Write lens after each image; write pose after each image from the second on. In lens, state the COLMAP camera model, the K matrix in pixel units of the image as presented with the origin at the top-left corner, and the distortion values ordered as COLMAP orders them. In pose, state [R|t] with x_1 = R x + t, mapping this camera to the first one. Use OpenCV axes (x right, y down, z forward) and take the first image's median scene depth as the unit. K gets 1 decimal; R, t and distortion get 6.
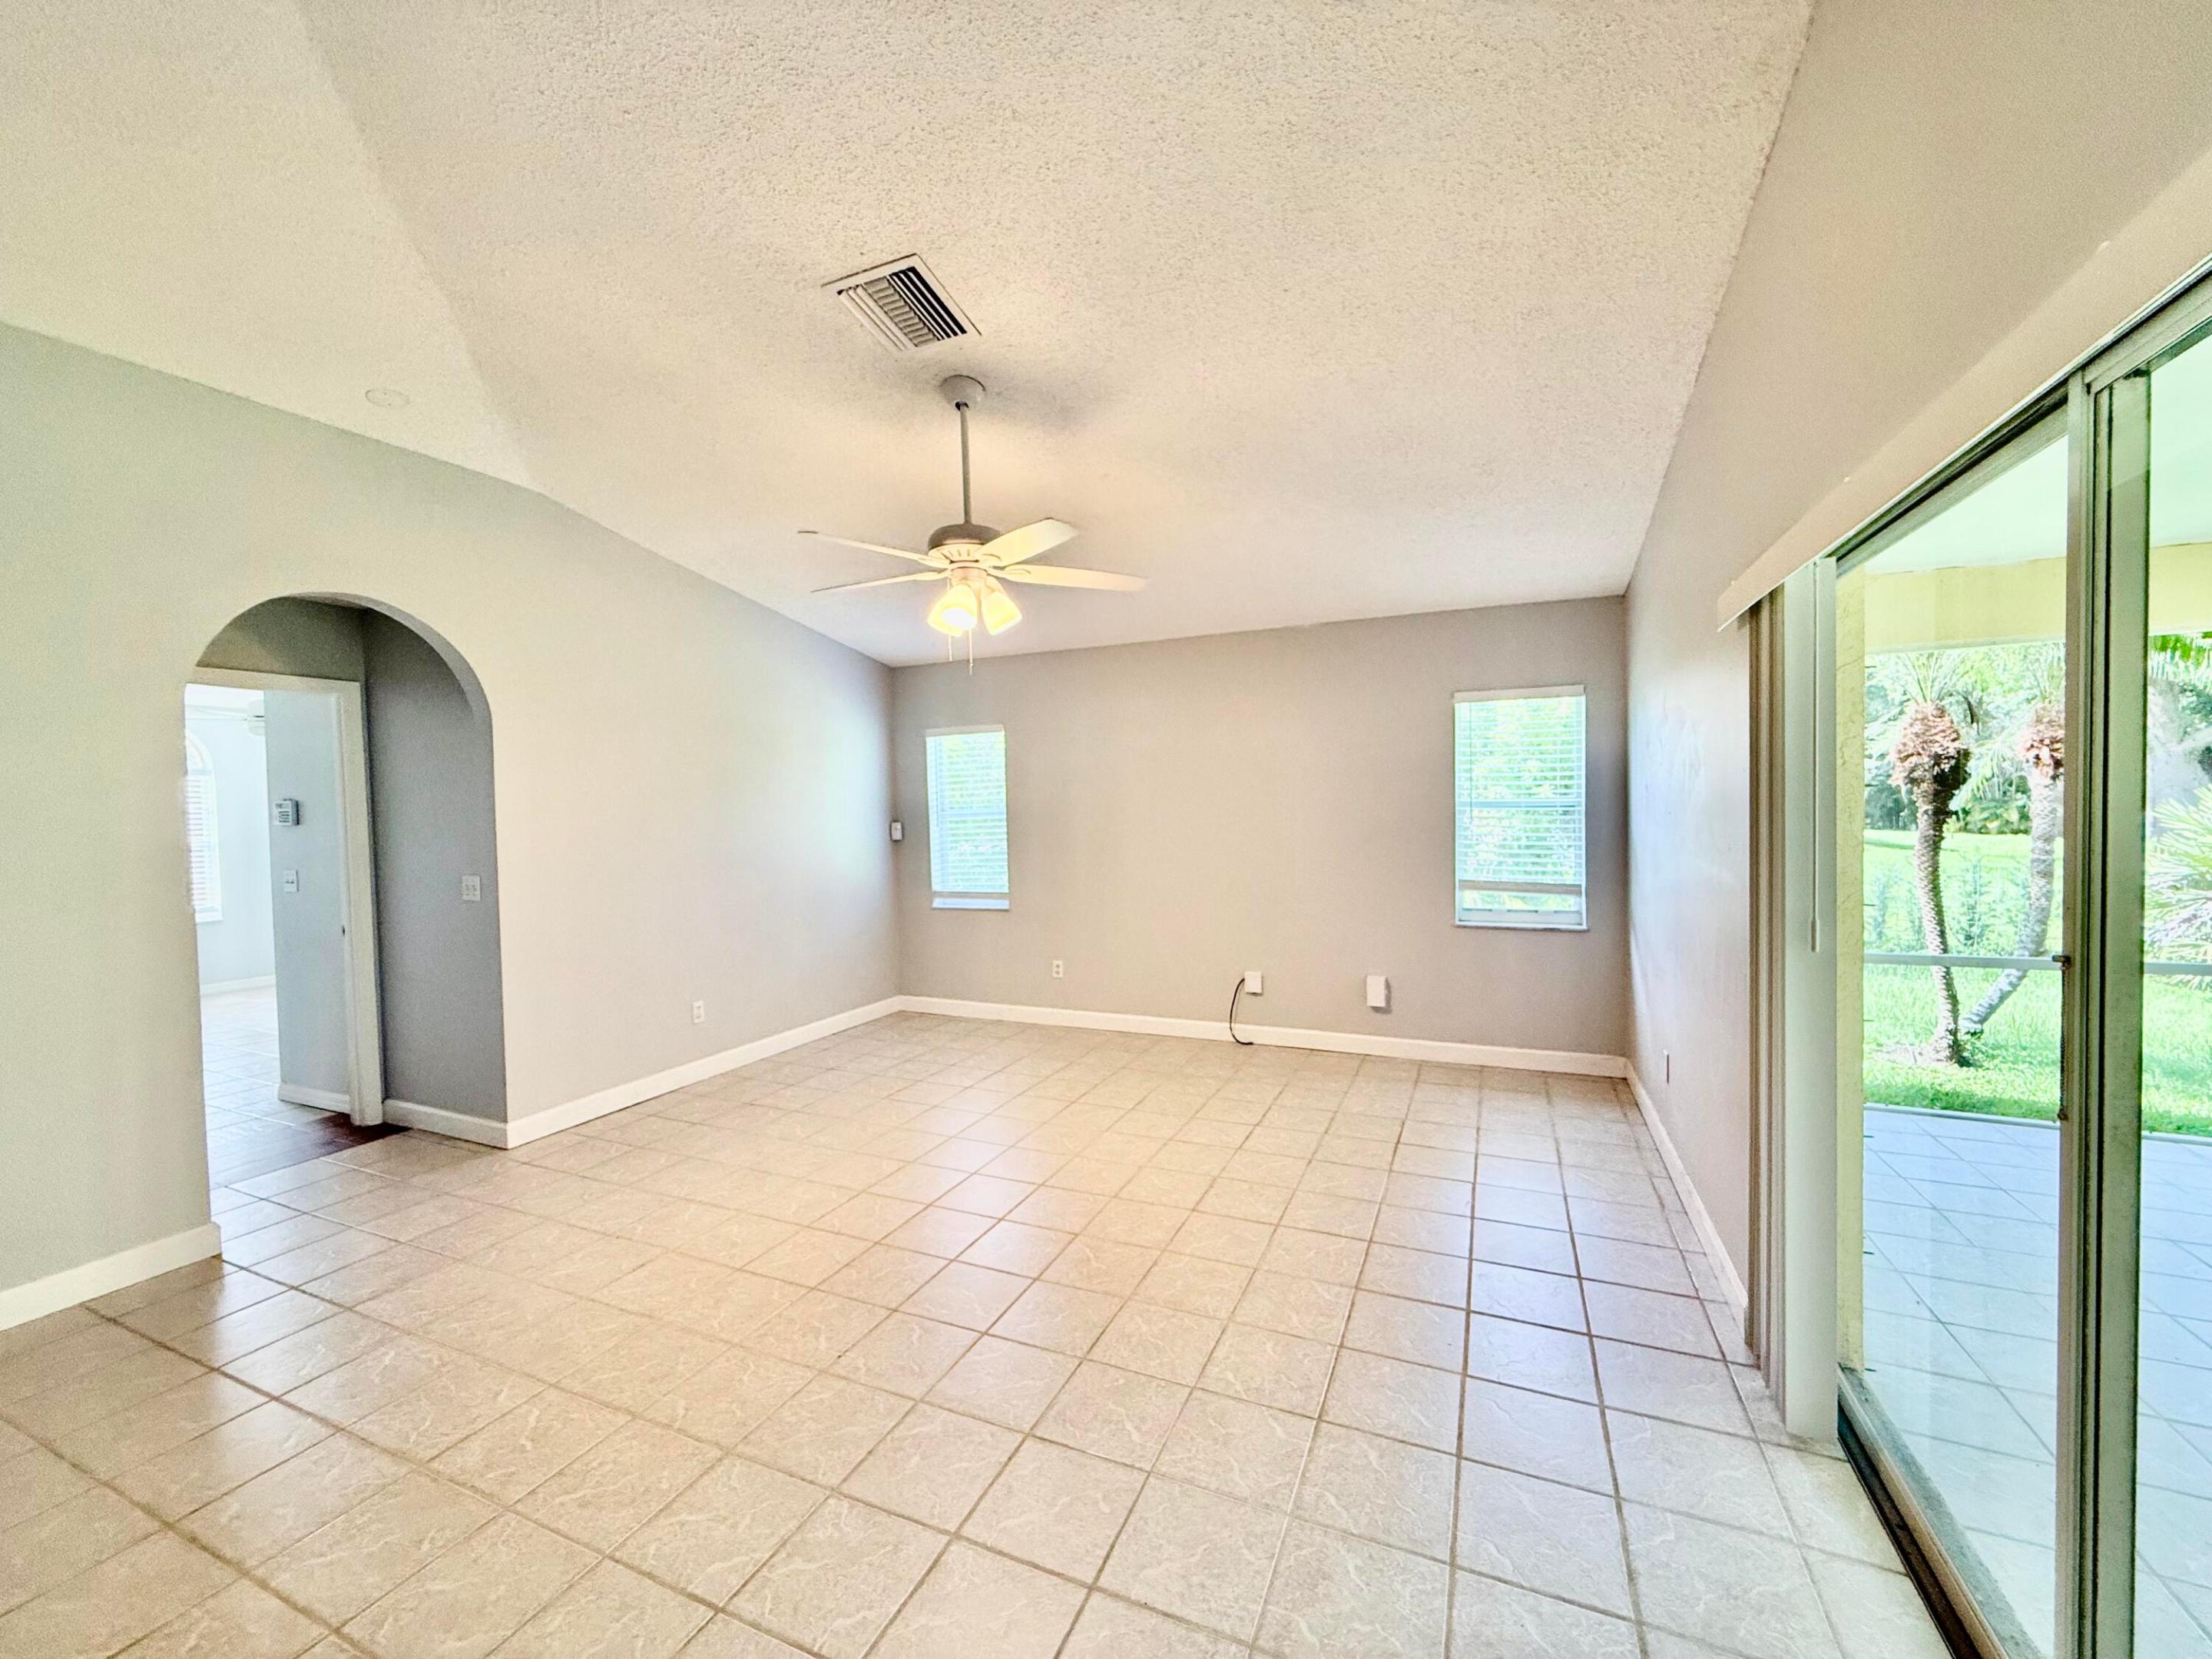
lens RADIAL K [[882.8, 0, 1101.5], [0, 882.8, 830.2], [0, 0, 1]] dist [-0.000530, 0.000347]
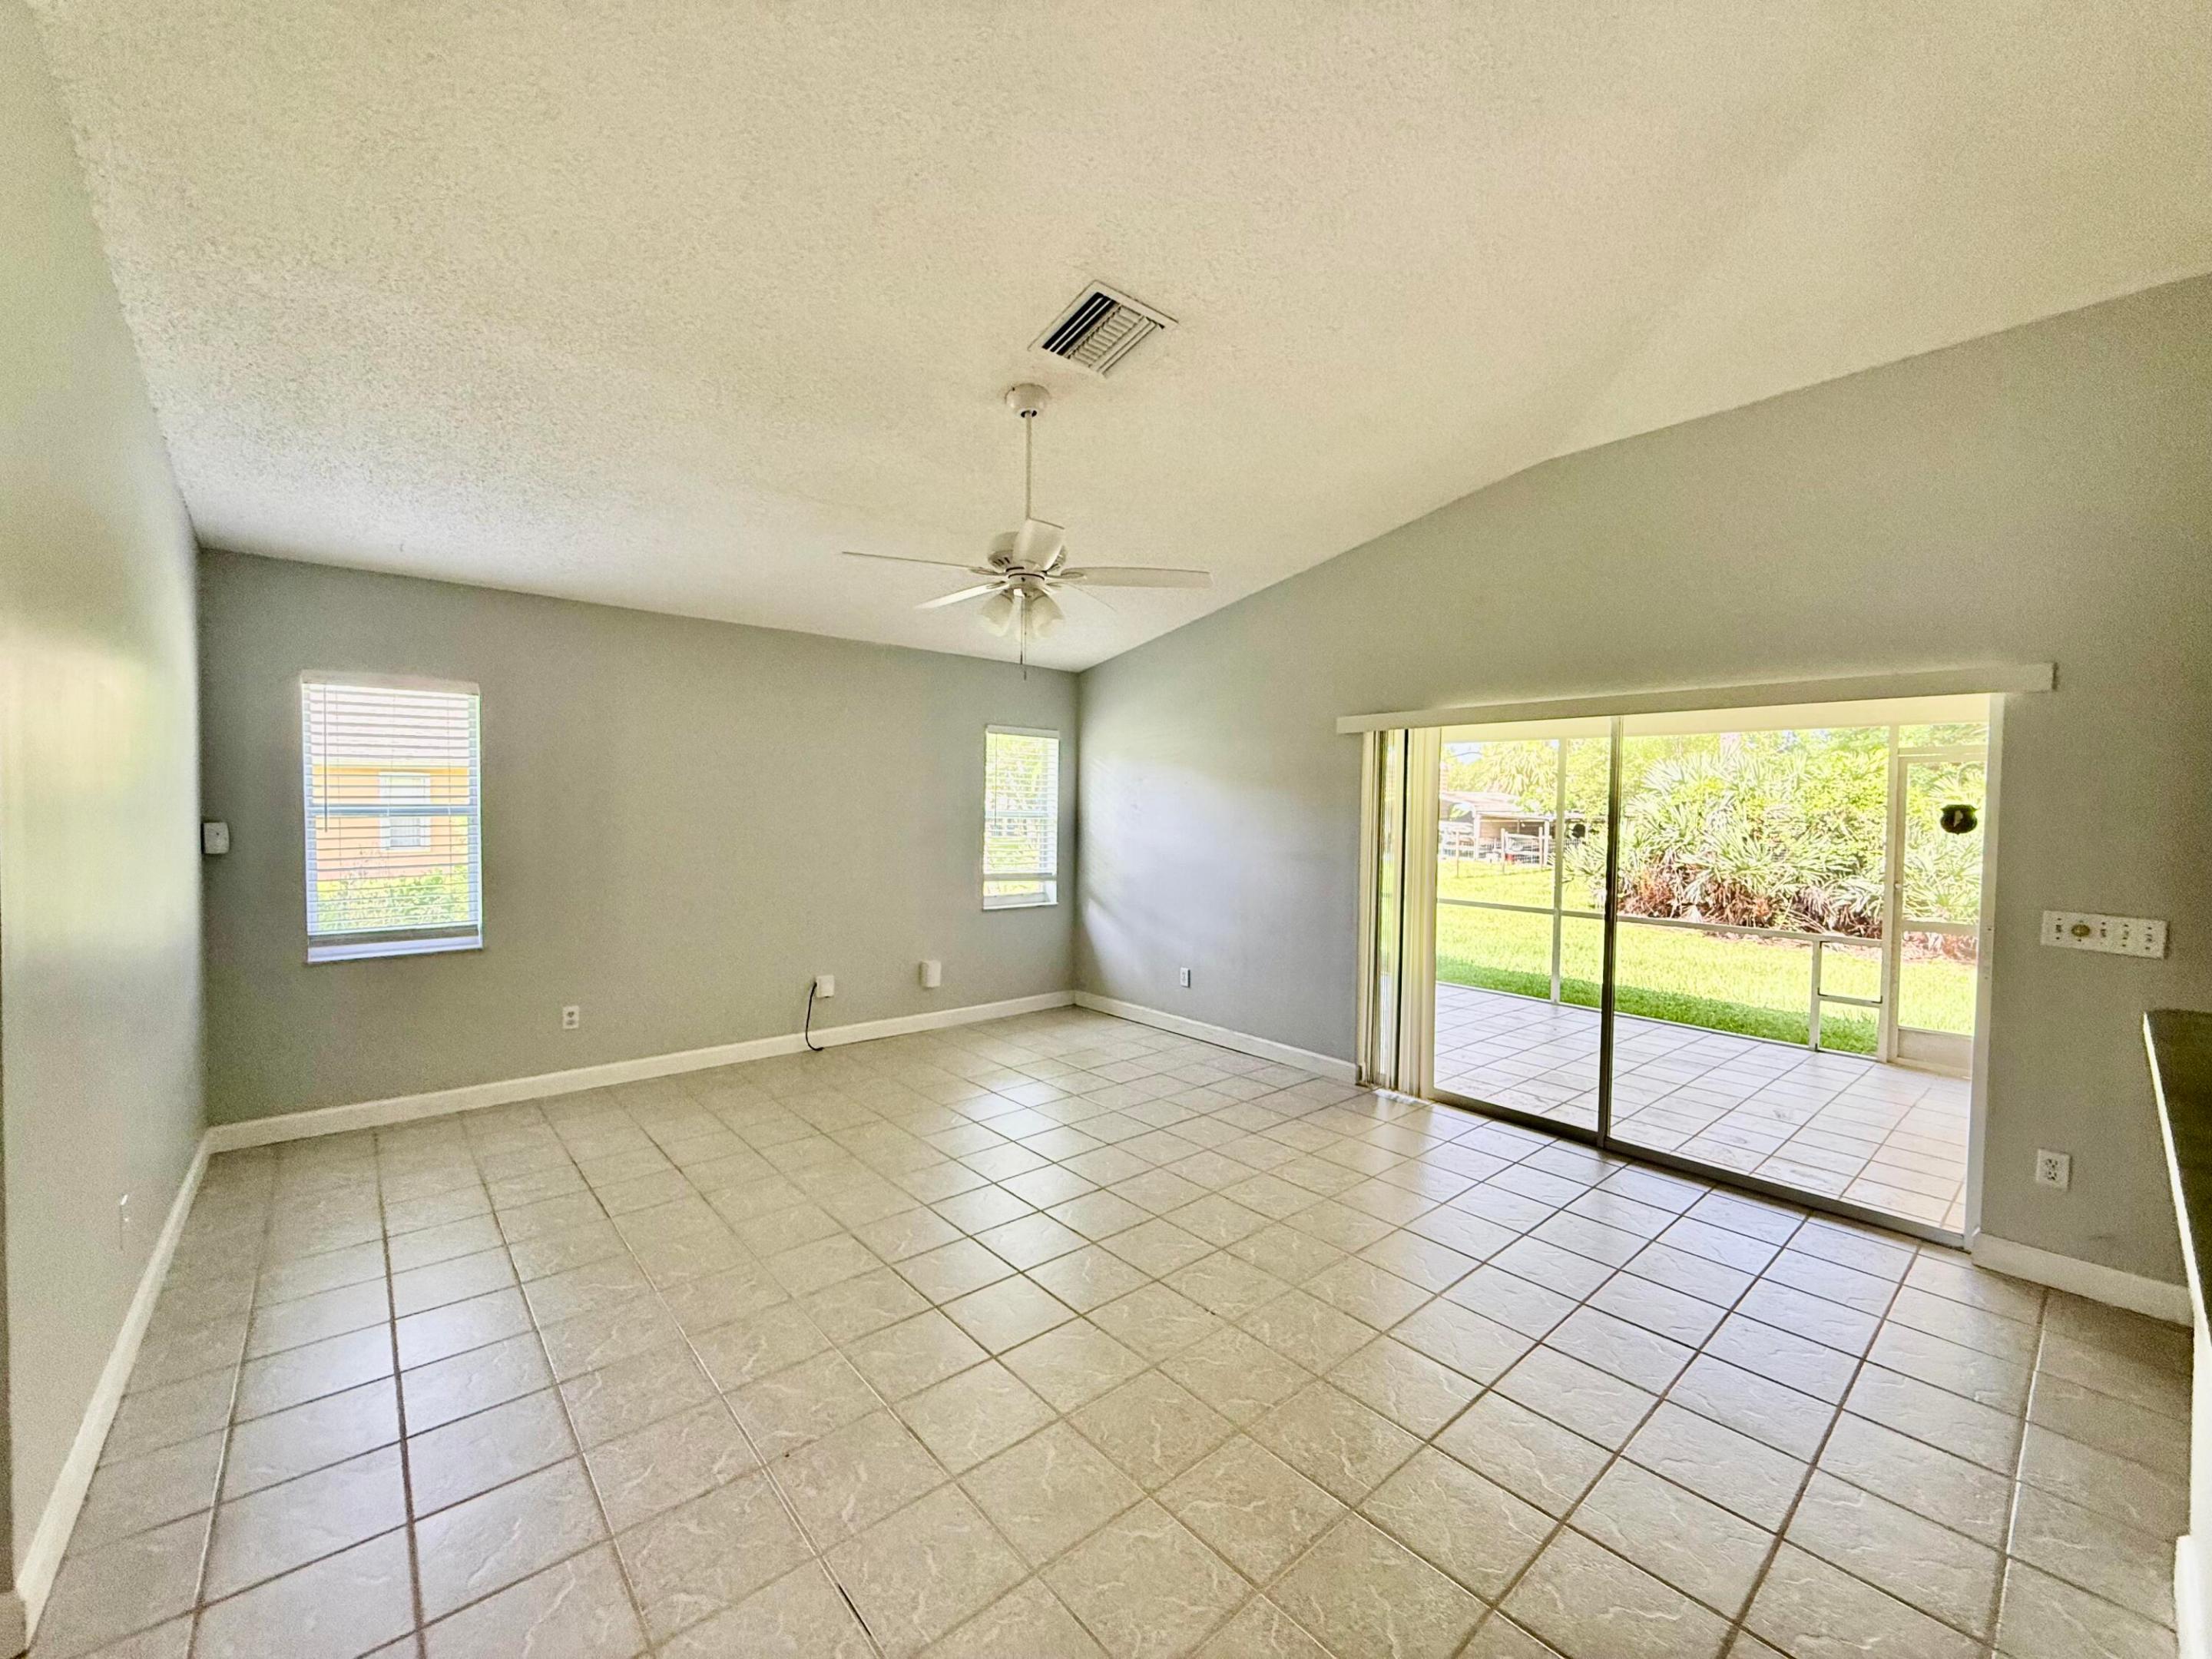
lens RADIAL K [[882.8, 0, 1091.5], [0, 882.8, 832.5], [0, 0, 1]] dist [-0.000530, 0.000347]
pose [[0.431369, -0.000424, 0.902175, -0.595563], [0.001290, 0.999999, -0.000146, -0.002397], [-0.902175, 0.001227, 0.431369, 0.289257]]
